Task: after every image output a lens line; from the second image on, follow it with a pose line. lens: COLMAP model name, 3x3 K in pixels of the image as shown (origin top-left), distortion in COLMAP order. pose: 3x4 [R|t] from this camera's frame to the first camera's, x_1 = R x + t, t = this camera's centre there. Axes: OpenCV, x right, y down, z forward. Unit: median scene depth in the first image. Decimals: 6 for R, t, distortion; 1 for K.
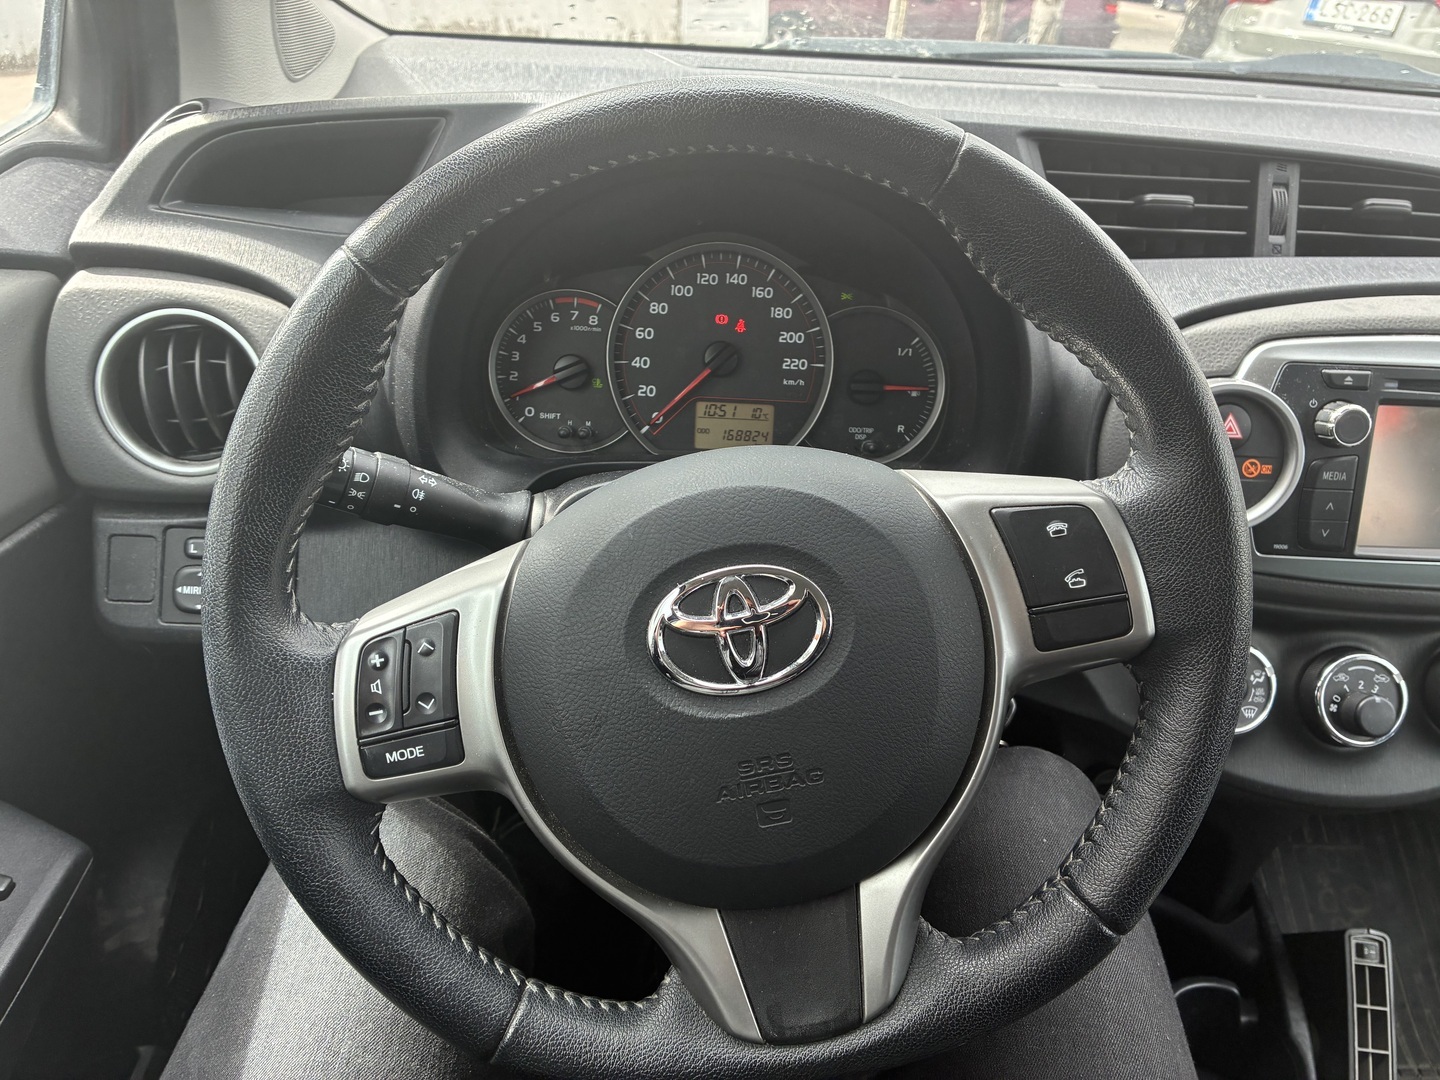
lens RADIAL K [[1062.8, 0, 723.9], [0, 1062.8, 538.6], [0, 0, 1]] dist [0.014241, 0.002371]
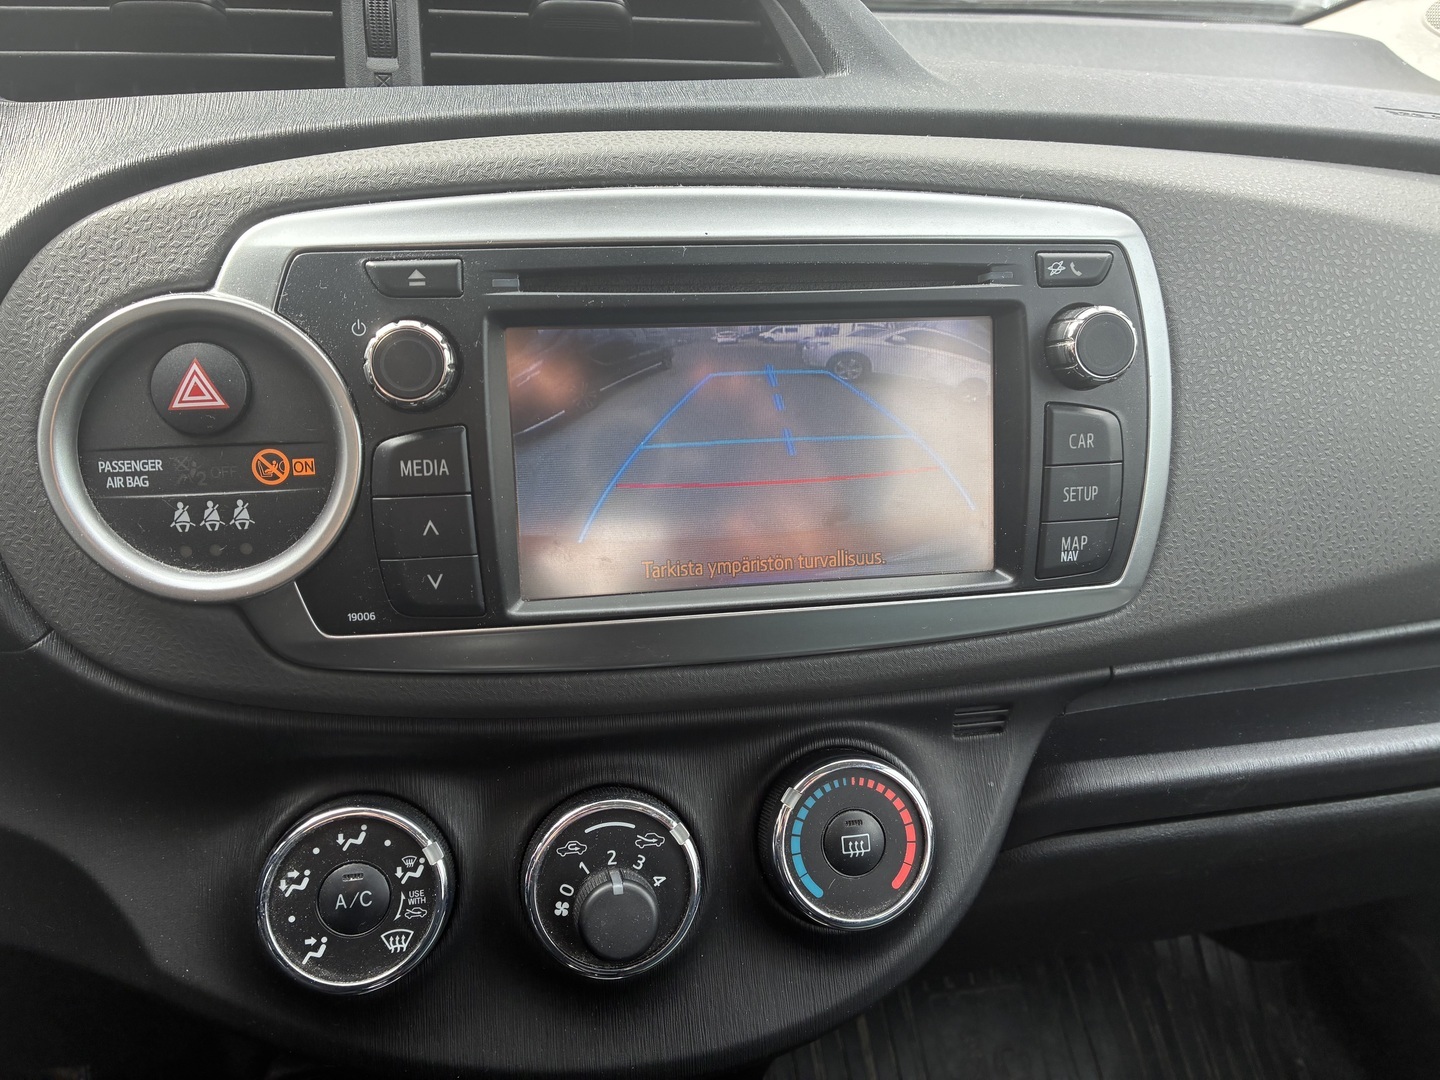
lens RADIAL K [[1062.8, 0, 716.4], [0, 1062.8, 542.6], [0, 0, 1]] dist [0.014241, 0.002371]
pose [[0.988147, -0.090006, 0.124359, 0.597620], [0.100689, 0.991494, -0.082470, 0.029924], [-0.115878, 0.094014, 0.988804, 0.454110]]
